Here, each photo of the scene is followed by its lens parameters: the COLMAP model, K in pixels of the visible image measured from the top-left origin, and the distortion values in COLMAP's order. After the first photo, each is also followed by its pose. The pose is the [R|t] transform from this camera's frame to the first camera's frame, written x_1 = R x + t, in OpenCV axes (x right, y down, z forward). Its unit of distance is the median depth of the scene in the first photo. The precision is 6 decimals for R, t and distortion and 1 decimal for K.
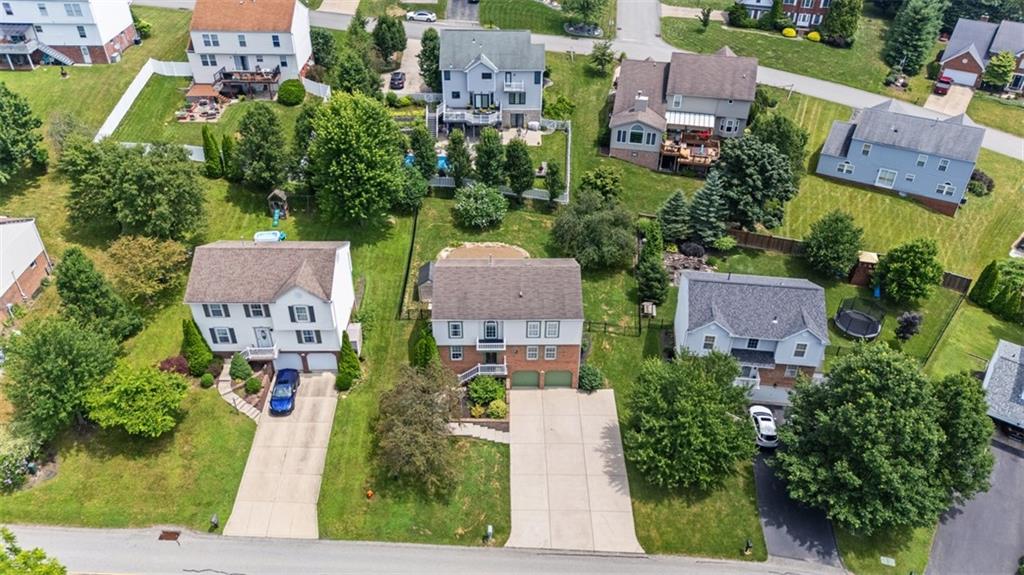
lens RADIAL K [[752.1, 0, 513.4], [0, 752.1, 289.4], [0, 0, 1]] dist [0.068427, -0.056439]
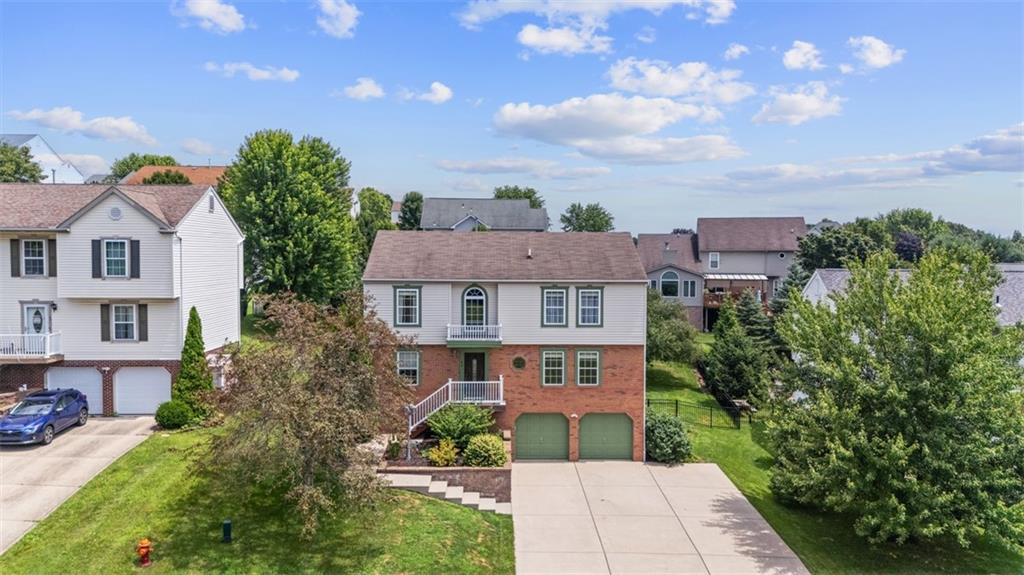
lens RADIAL K [[752.1, 0, 511.6], [0, 752.1, 286.9], [0, 0, 1]] dist [0.068427, -0.056439]
pose [[0.999929, -0.008223, 0.008613, -0.007700], [0.011602, 0.835726, -0.549024, 0.317249], [-0.002684, 0.549085, 0.835762, 0.520392]]
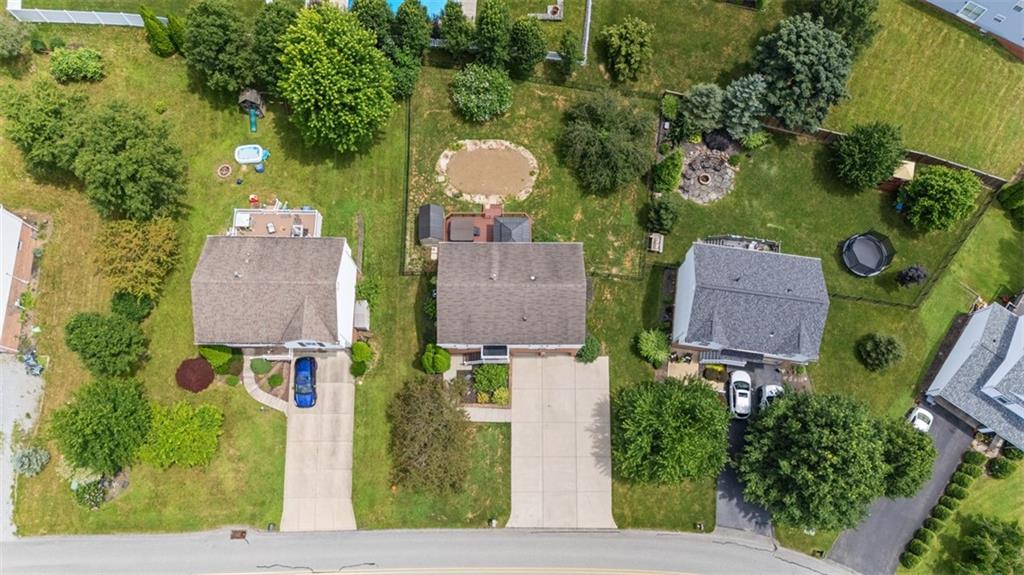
lens RADIAL K [[752.1, 0, 511.1], [0, 752.1, 303.4], [0, 0, 1]] dist [0.068427, -0.056439]
pose [[0.999797, 0.019912, 0.003039, -0.011353], [-0.017395, 0.777494, 0.628649, -0.609798], [0.010155, -0.628575, 0.777683, 0.217351]]
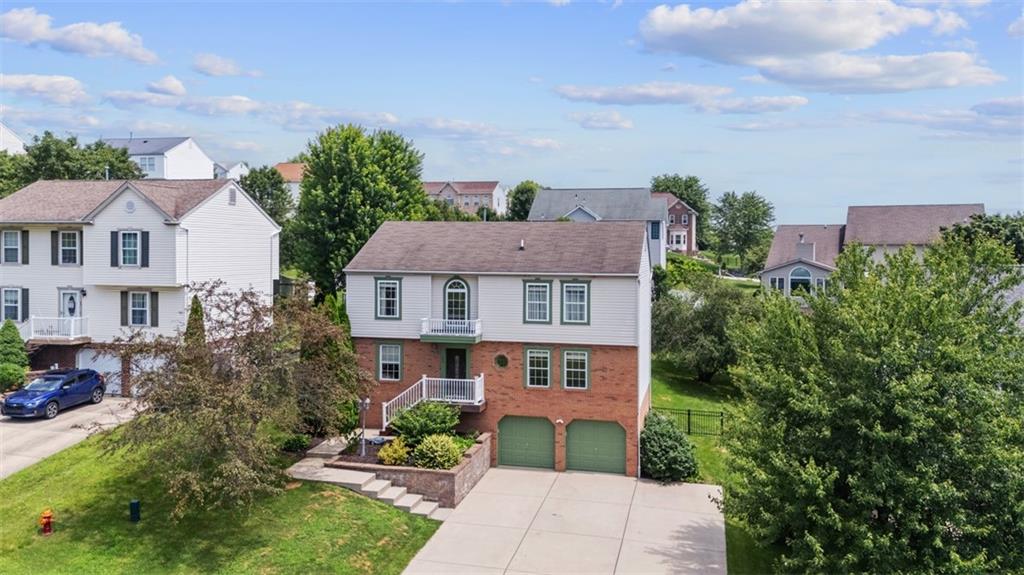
lens RADIAL K [[799.6, 0, 507.4], [0, 799.6, 269.6], [0, 0, 1]] dist [0.069403, -0.049832]
pose [[0.968325, -0.000063, -0.249695, 0.131552], [-0.141329, 0.824262, -0.548287, 0.309593], [0.205849, 0.566209, 0.798144, 0.538941]]
